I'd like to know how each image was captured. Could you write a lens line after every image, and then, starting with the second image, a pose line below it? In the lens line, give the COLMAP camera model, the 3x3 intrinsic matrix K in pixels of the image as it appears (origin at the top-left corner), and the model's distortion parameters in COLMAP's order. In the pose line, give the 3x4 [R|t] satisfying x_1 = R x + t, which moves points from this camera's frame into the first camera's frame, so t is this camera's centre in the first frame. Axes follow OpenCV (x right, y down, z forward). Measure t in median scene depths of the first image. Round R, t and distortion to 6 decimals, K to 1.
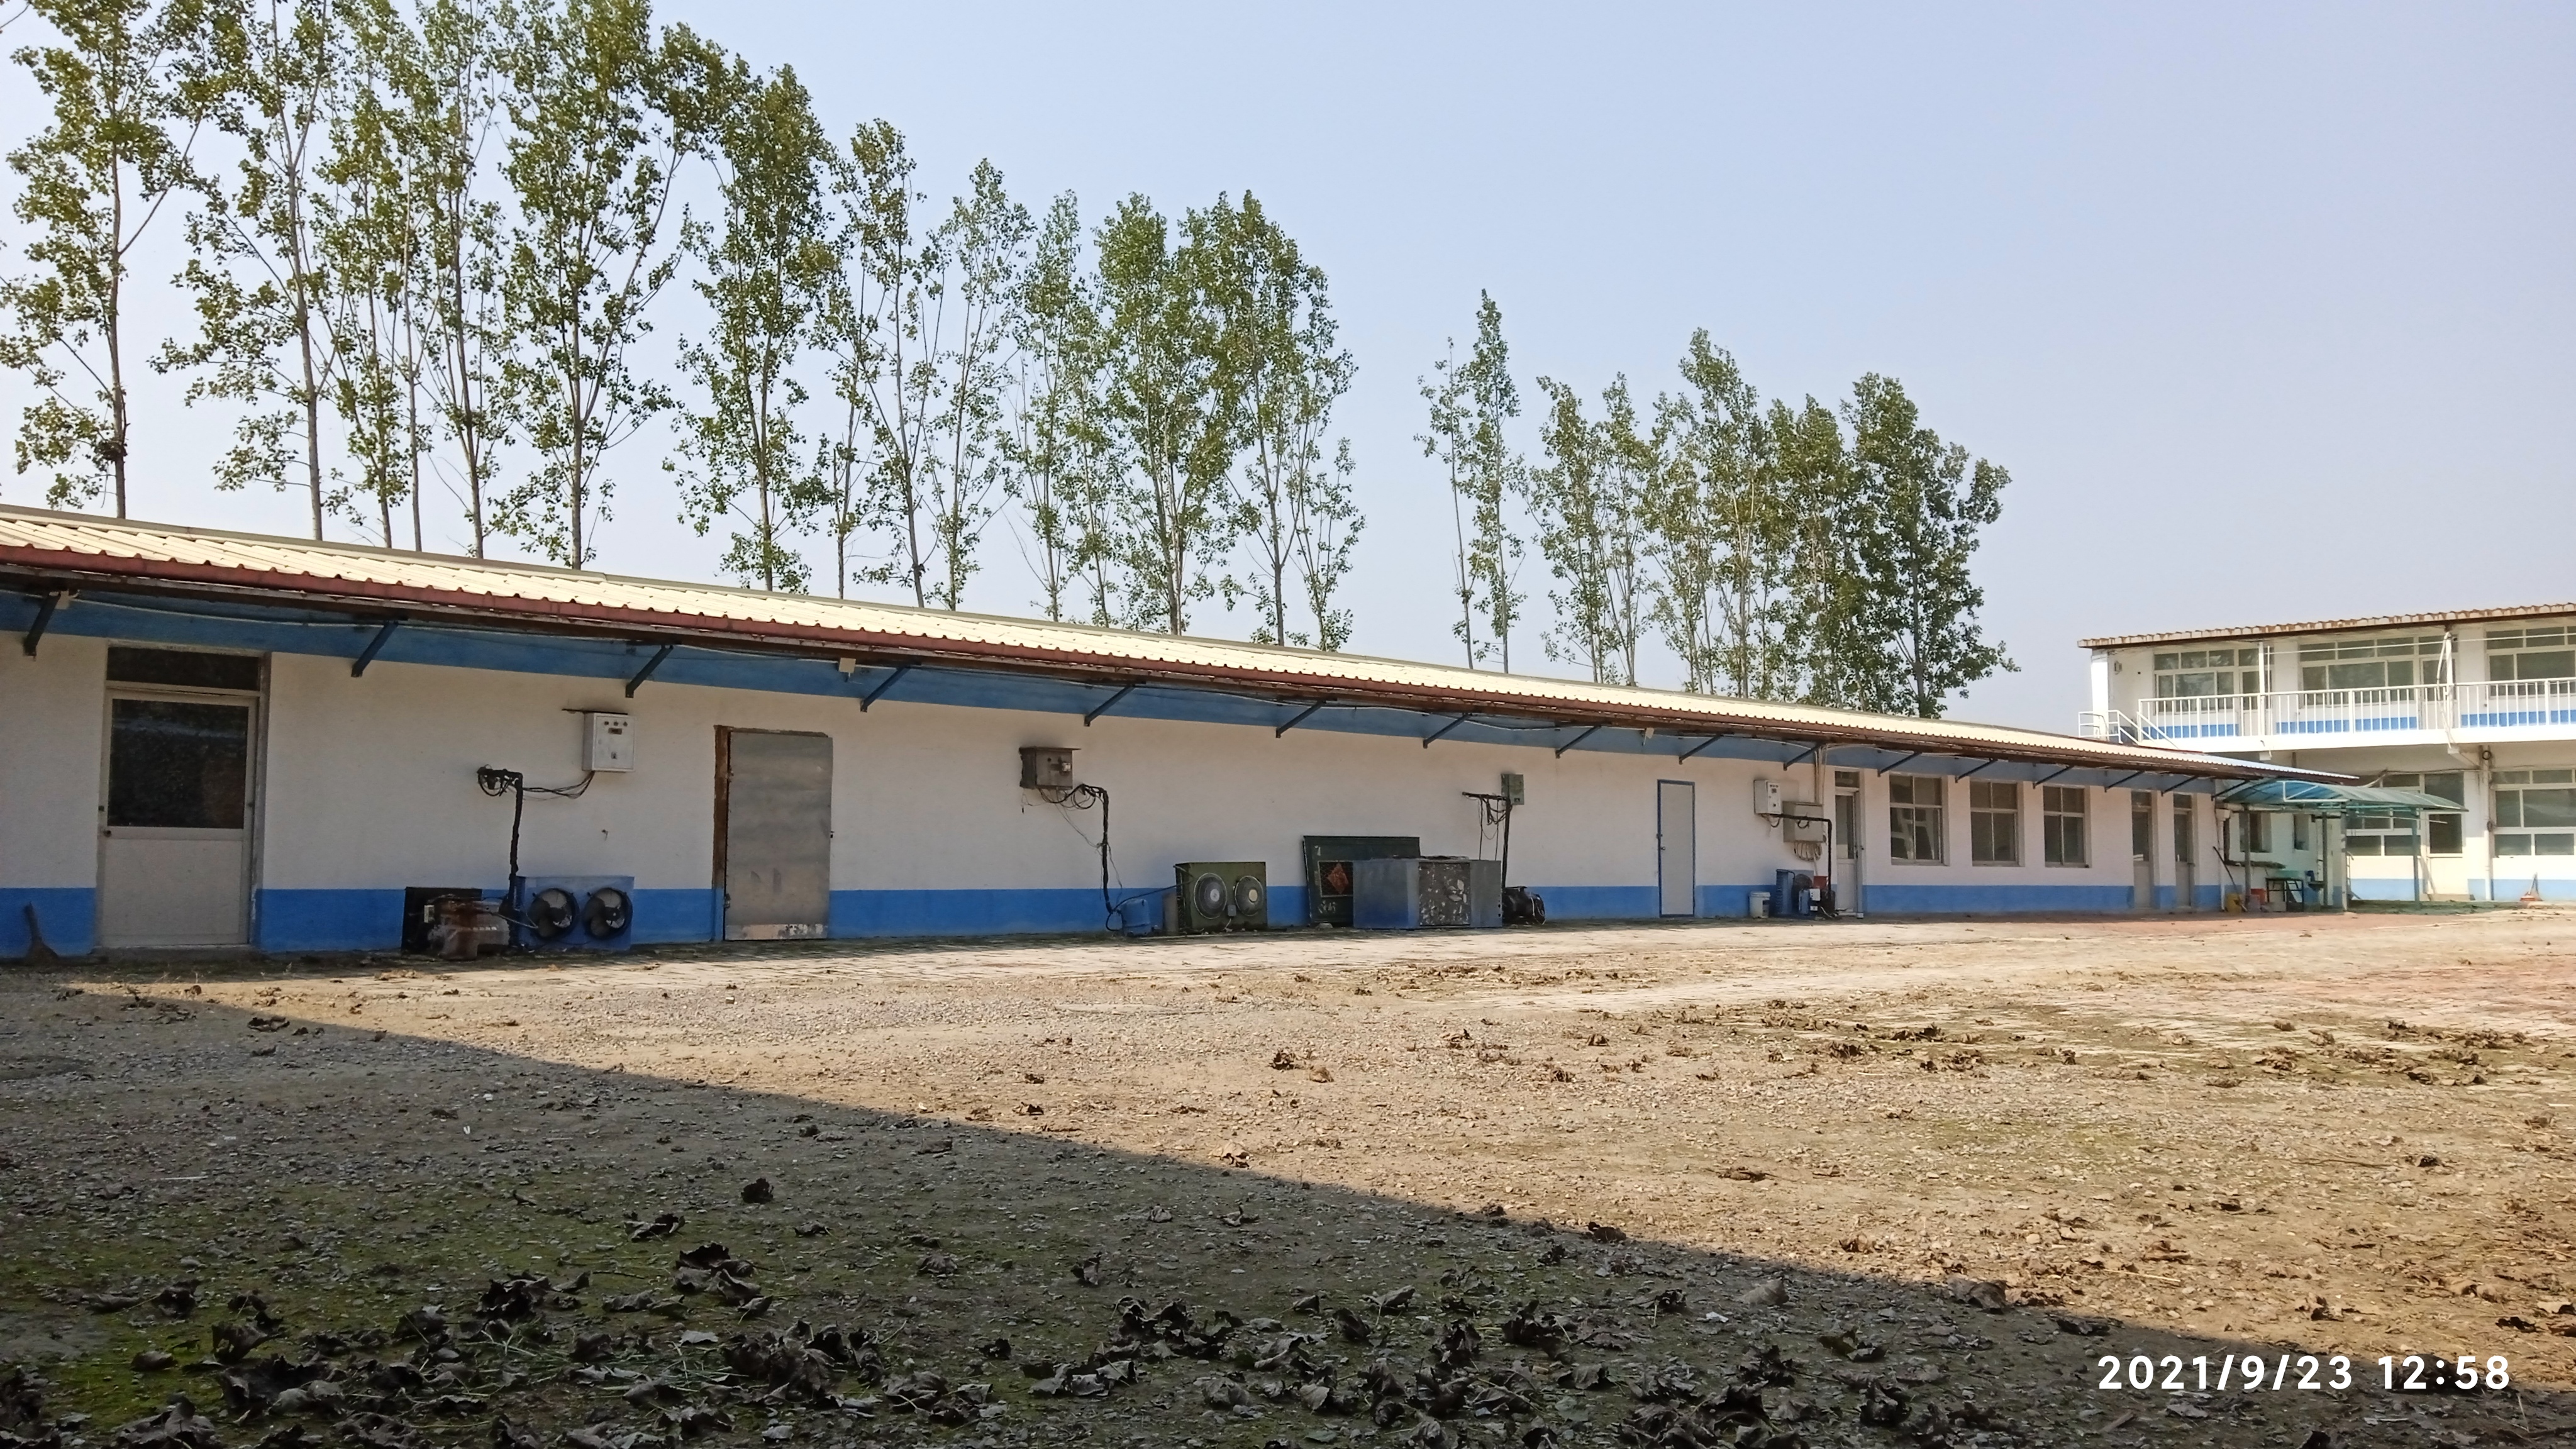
lens RADIAL K [[2050.8, 0, 1297.0], [0, 2050.8, 732.7], [0, 0, 1]] dist [0.008956, -0.011612]
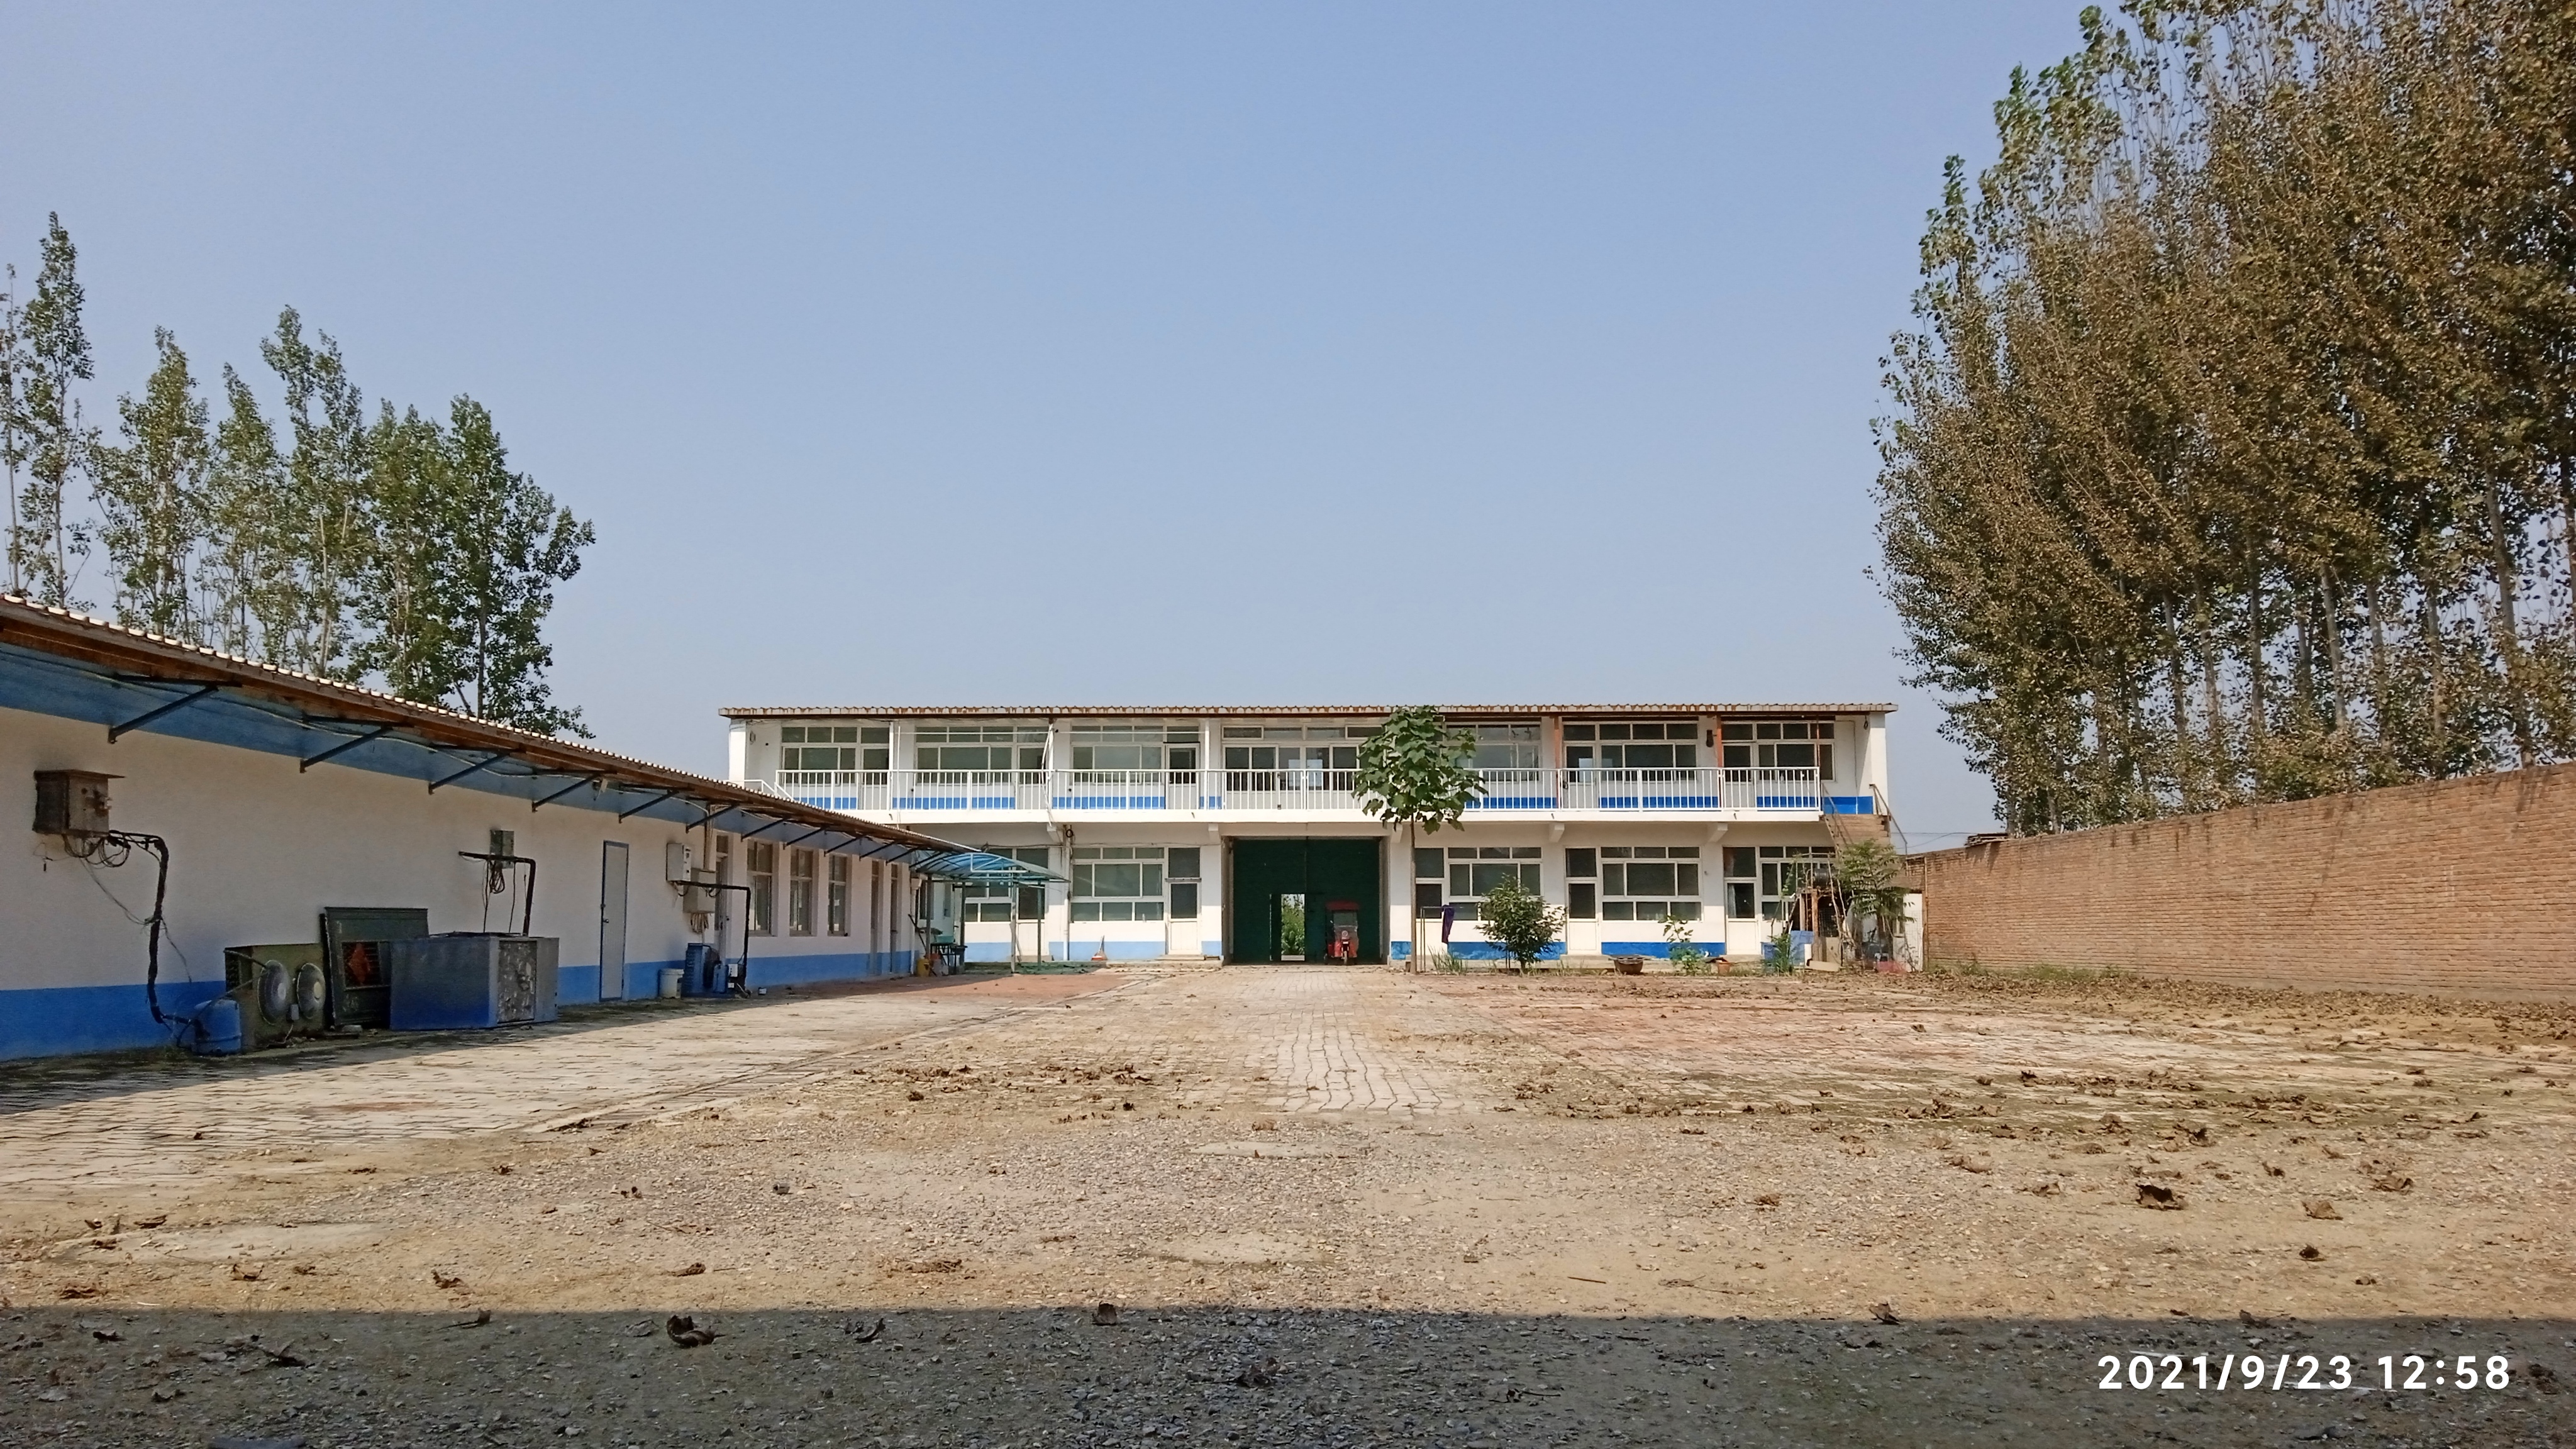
lens RADIAL K [[2050.8, 0, 1234.7], [0, 2050.8, 698.4], [0, 0, 1]] dist [0.008956, -0.011612]
pose [[0.670266, 0.071214, 0.738697, -0.206449], [-0.033075, 0.997263, -0.066130, 0.008423], [-0.741384, 0.019892, 0.670786, 0.162842]]
